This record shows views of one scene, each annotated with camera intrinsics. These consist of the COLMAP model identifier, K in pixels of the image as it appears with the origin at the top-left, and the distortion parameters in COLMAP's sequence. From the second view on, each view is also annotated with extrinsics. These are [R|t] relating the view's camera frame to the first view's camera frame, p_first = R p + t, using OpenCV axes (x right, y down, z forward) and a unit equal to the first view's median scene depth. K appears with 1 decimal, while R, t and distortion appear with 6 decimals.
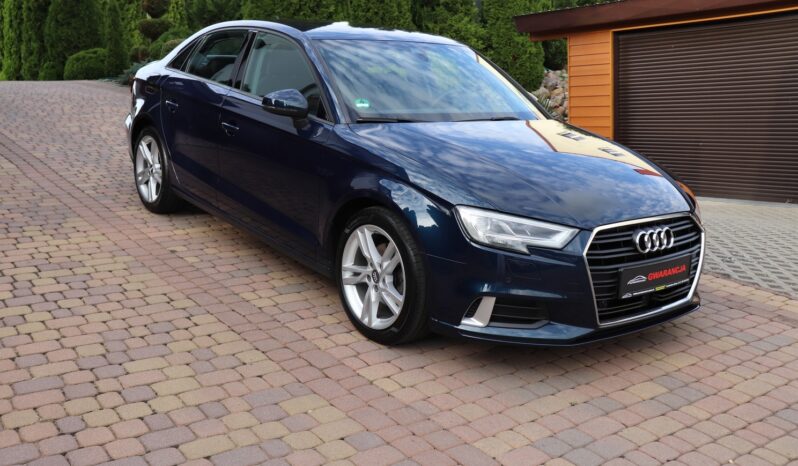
lens RADIAL K [[873.7, 0, 399.0], [0, 873.7, 233.0], [0, 0, 1]] dist [-0.073730, 0.169105]
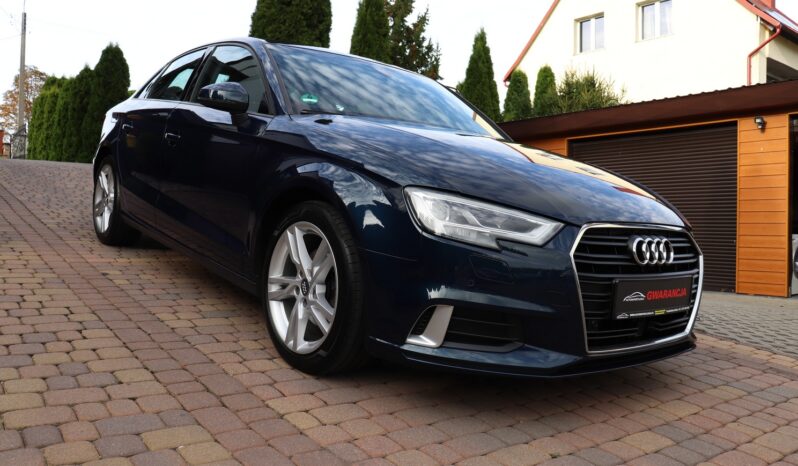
lens RADIAL K [[680.7, 0, 399.0], [0, 680.7, 233.0], [0, 0, 1]] dist [-0.171124, 0.169044]
pose [[0.998886, 0.045471, 0.012620, 0.050355], [-0.042940, 0.986738, -0.156539, 0.096707], [-0.019571, 0.155823, 0.987591, 0.389497]]
